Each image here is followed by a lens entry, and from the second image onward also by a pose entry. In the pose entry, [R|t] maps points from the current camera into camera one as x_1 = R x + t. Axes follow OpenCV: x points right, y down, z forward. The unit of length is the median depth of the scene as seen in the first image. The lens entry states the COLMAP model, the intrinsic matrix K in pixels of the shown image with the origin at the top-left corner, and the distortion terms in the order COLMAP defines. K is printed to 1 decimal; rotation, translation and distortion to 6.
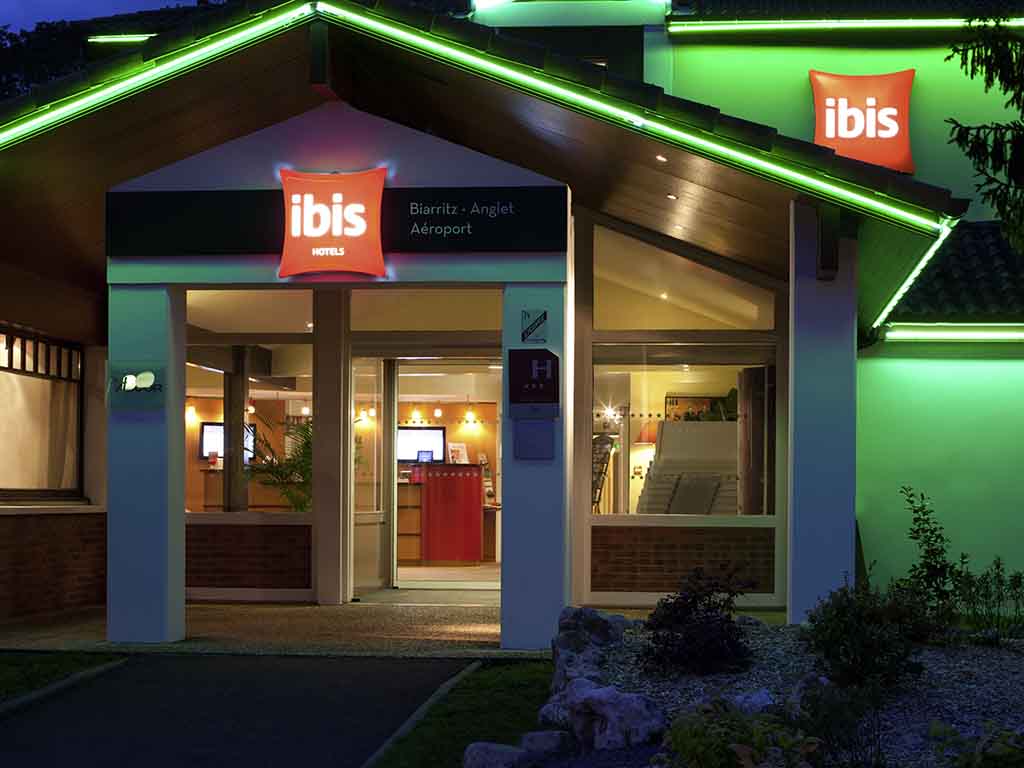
lens RADIAL K [[1292.1, 0, 512.0], [0, 1292.1, 384.0], [0, 0, 1]] dist [-0.026456, 0.005811]
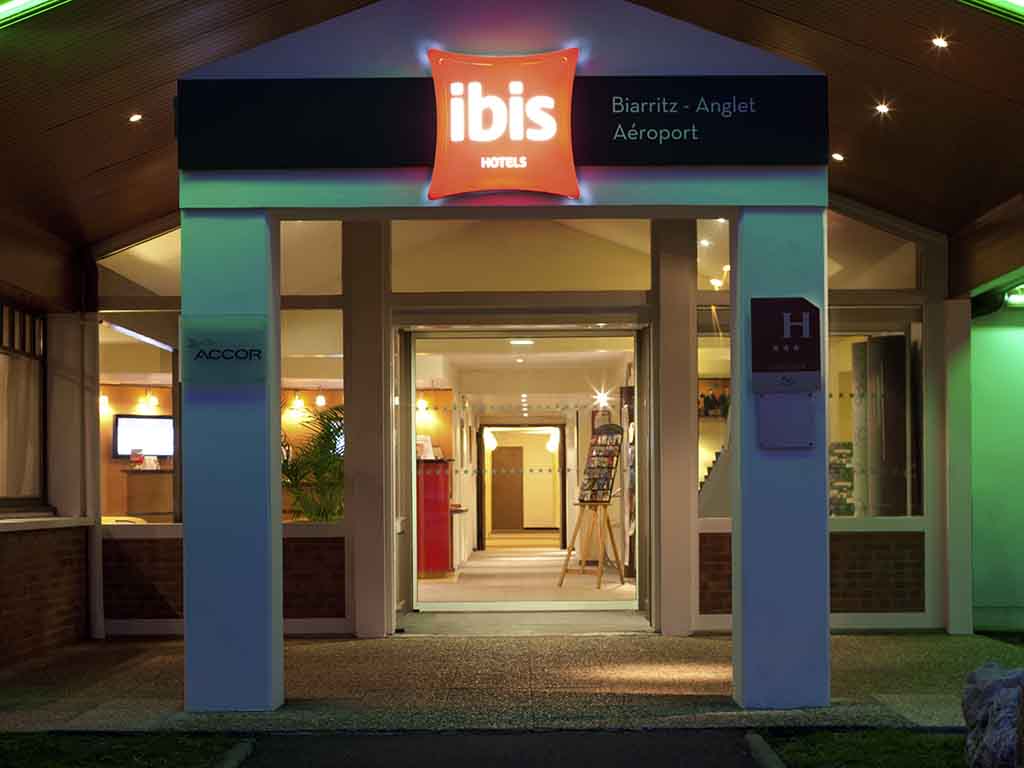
lens RADIAL K [[1398.3, 0, 512.0], [0, 1398.3, 384.0], [0, 0, 1]] dist [-0.028413, -0.051140]
pose [[0.996490, -0.007241, 0.083398, -0.199569], [0.006594, 0.999946, 0.008021, 0.014160], [-0.083451, -0.007443, 0.996484, 0.220572]]
